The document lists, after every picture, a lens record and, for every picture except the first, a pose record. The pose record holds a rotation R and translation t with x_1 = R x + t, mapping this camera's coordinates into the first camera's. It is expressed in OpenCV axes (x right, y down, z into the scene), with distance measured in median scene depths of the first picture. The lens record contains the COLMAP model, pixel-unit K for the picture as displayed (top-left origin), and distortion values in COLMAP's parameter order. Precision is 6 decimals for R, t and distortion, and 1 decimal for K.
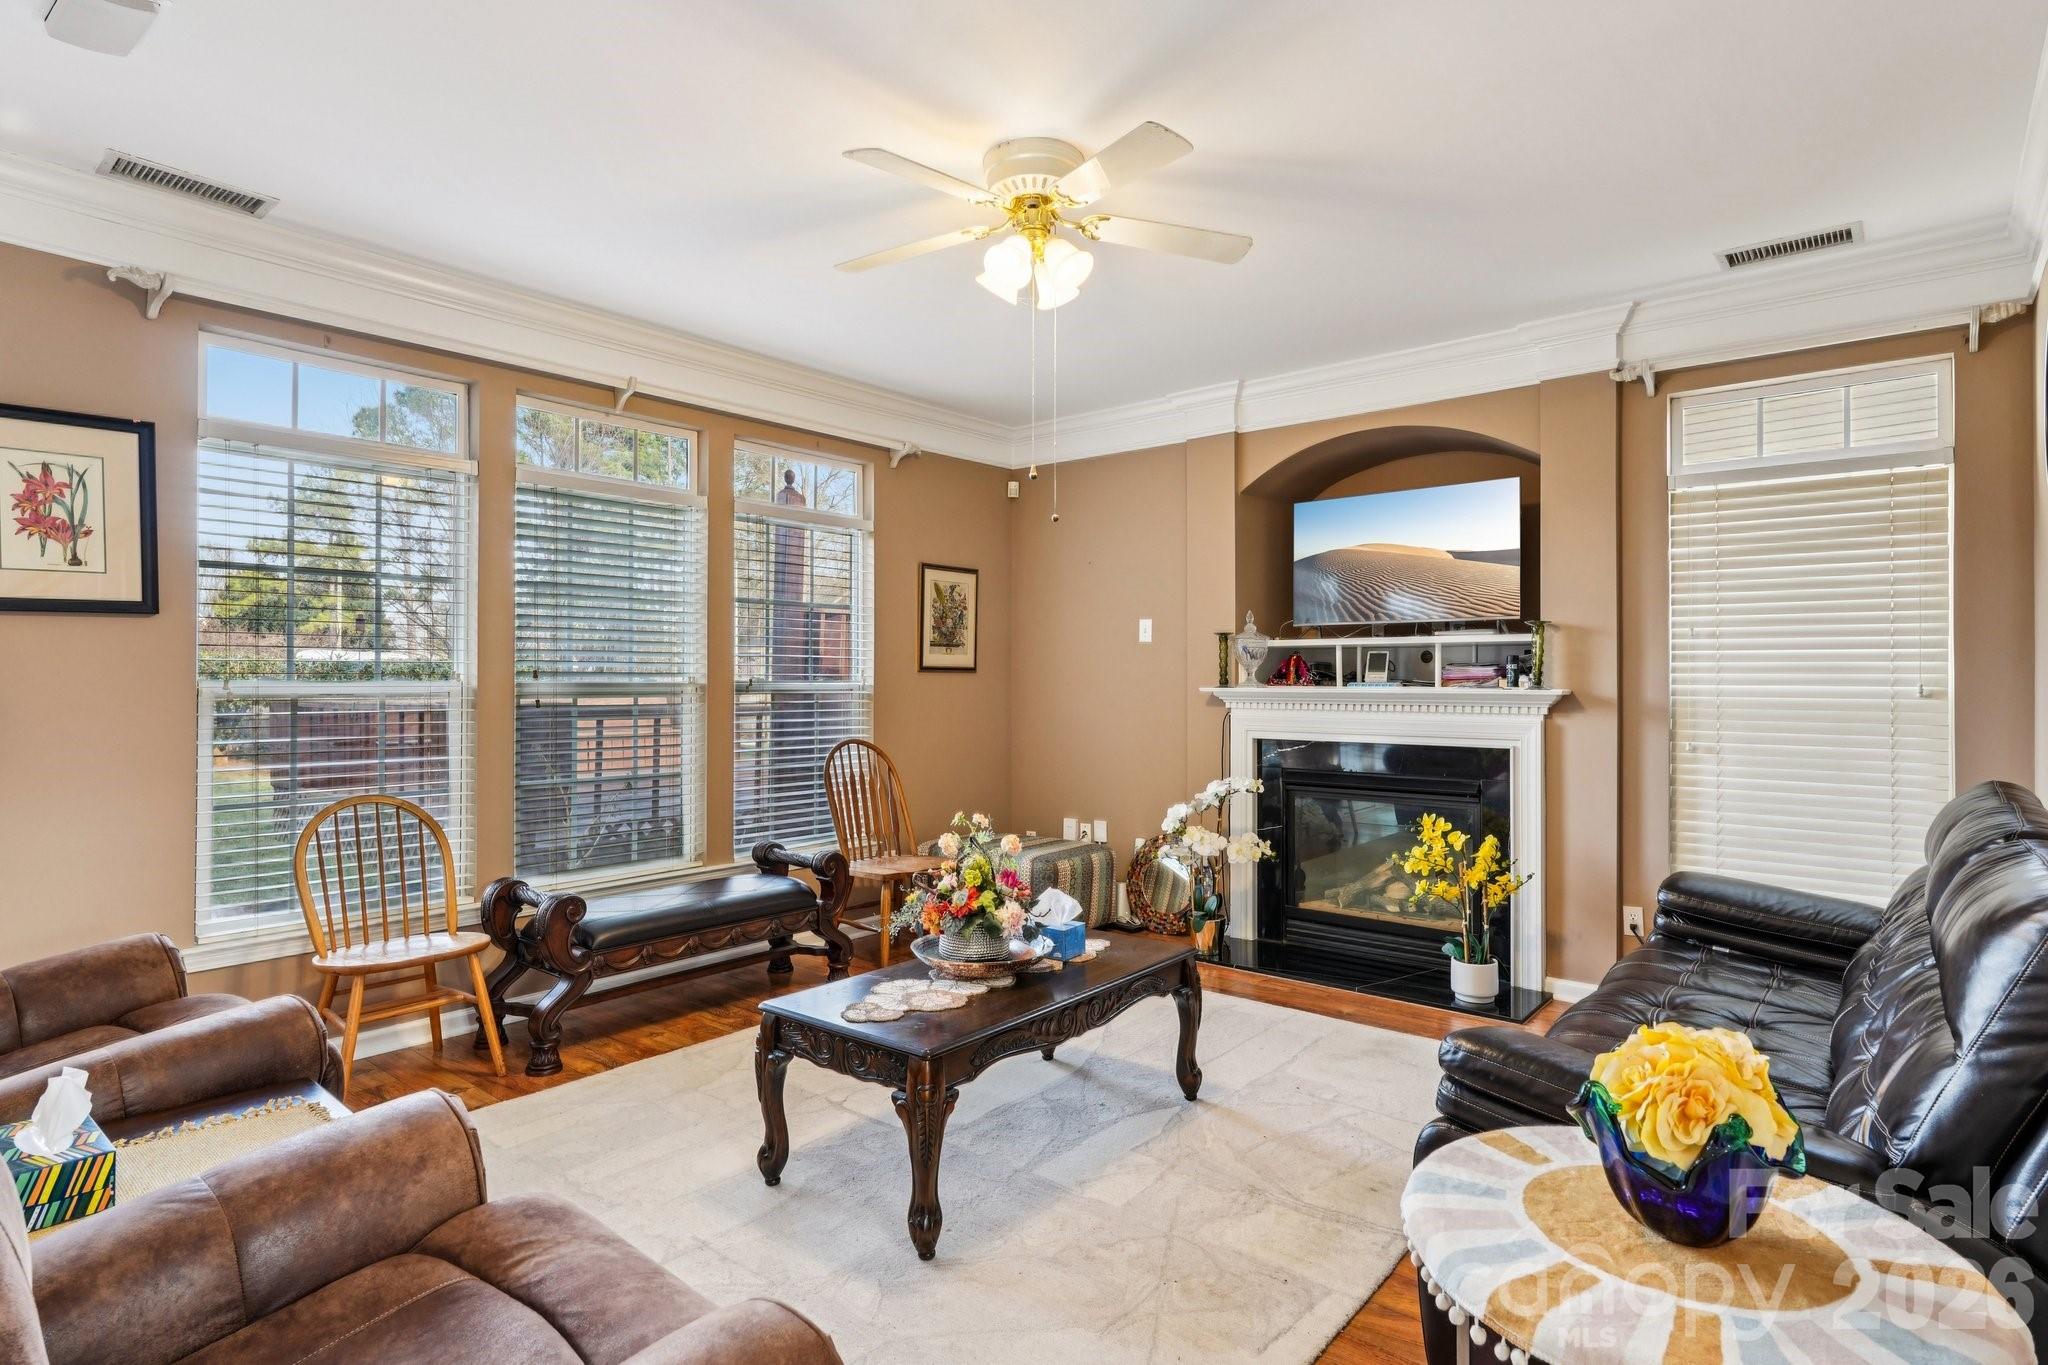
lens RADIAL K [[1056.7, 0, 1026.1], [0, 1056.7, 685.6], [0, 0, 1]] dist [-0.000198, 0.001428]
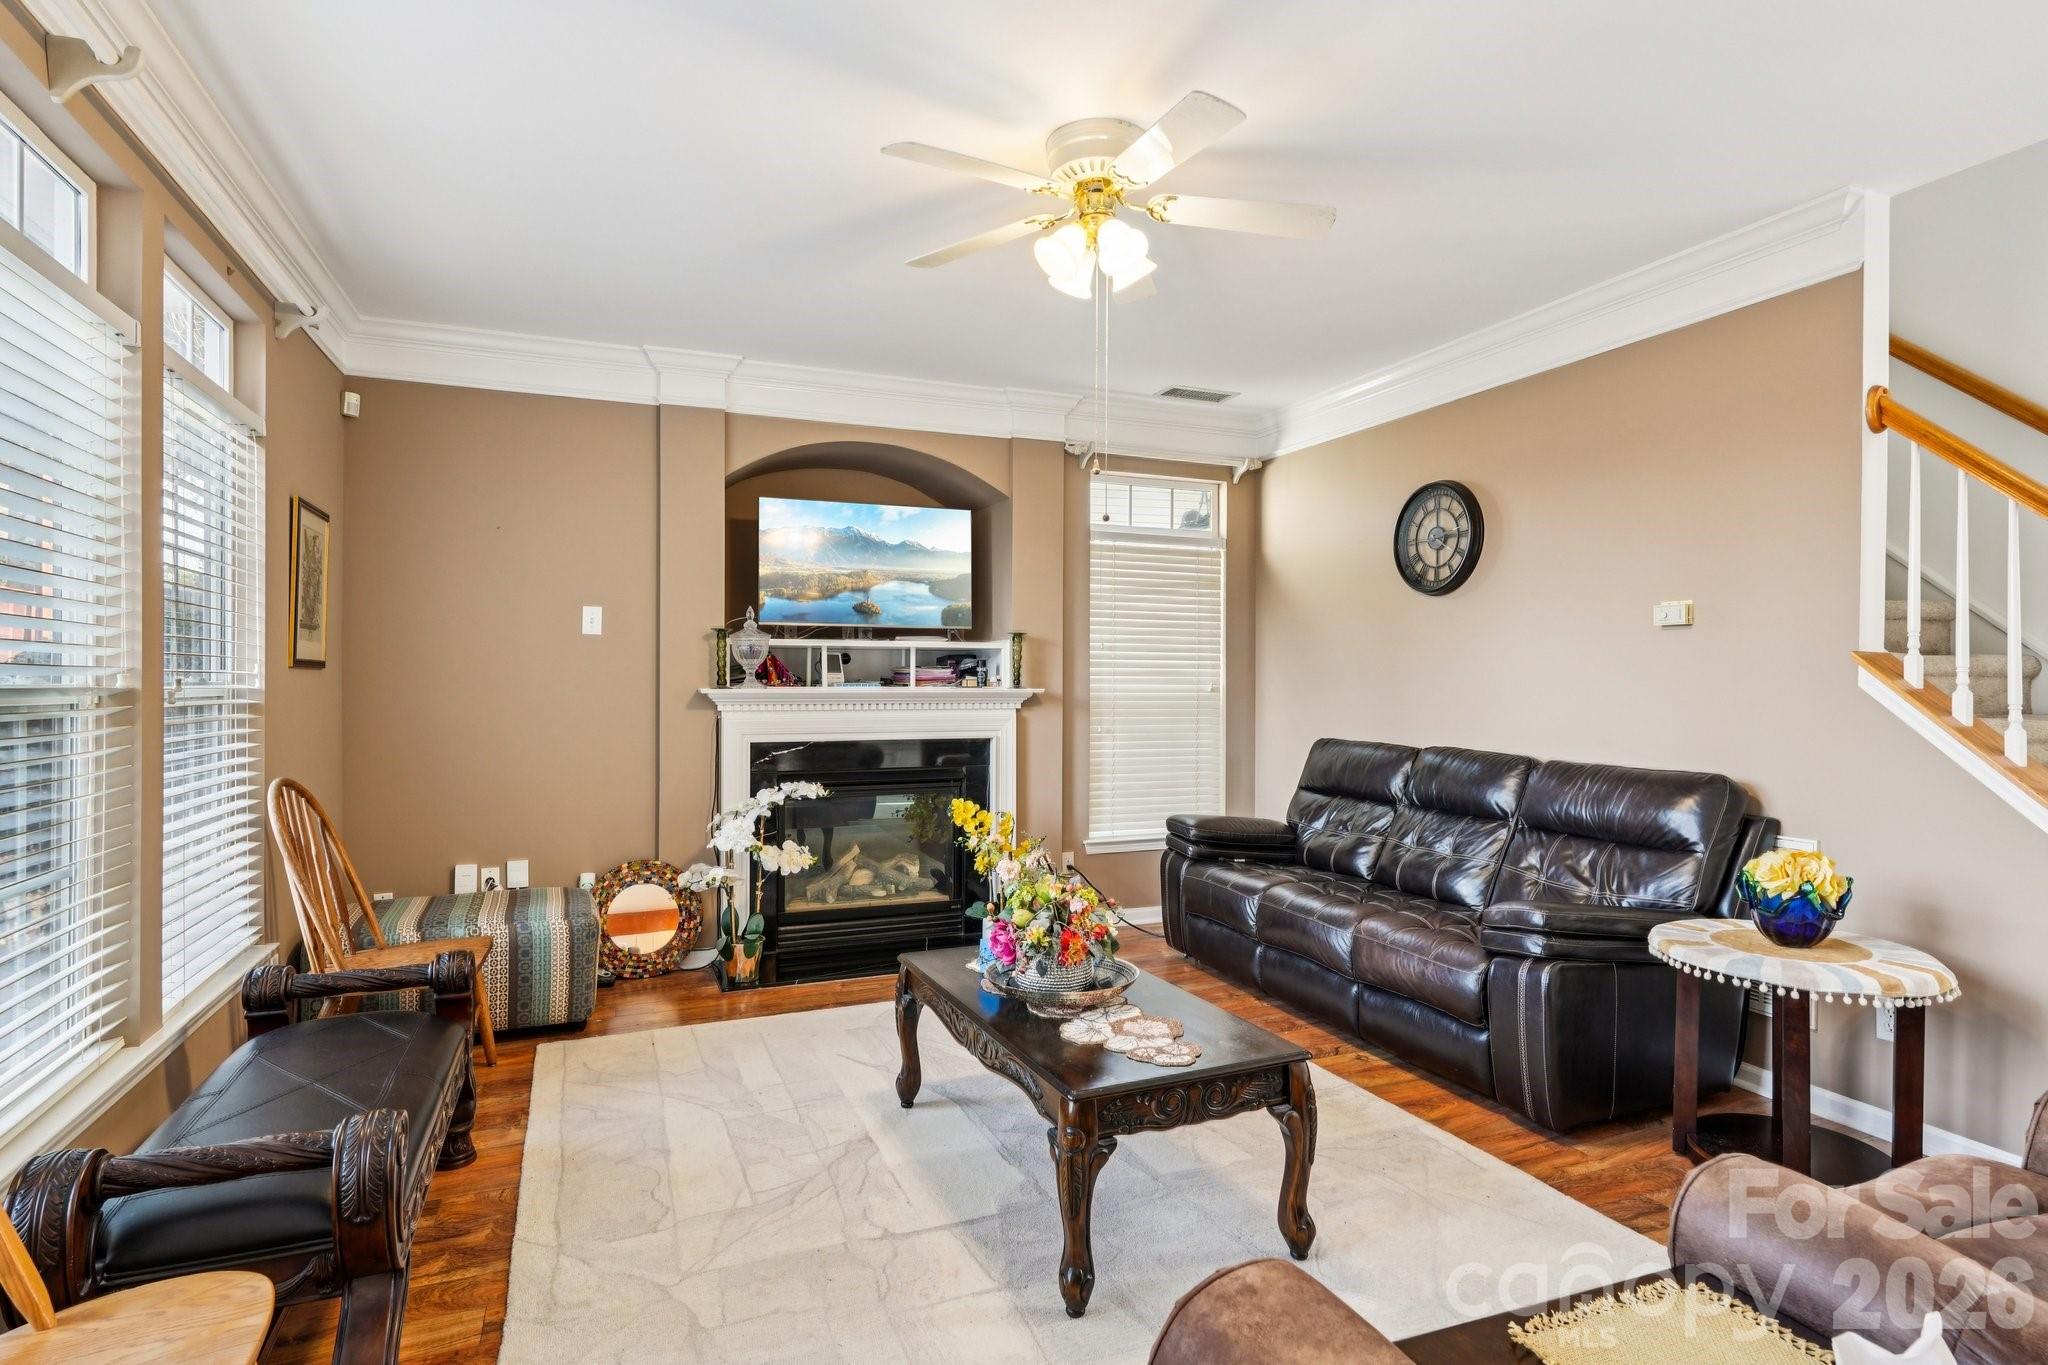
lens RADIAL K [[1056.7, 0, 1026.1], [0, 1056.7, 685.6], [0, 0, 1]] dist [-0.000198, 0.001428]
pose [[0.474693, -0.004917, 0.880138, -0.553671], [0.003116, 0.999988, 0.003905, -0.003891], [-0.880146, 0.000888, 0.474702, 0.378557]]
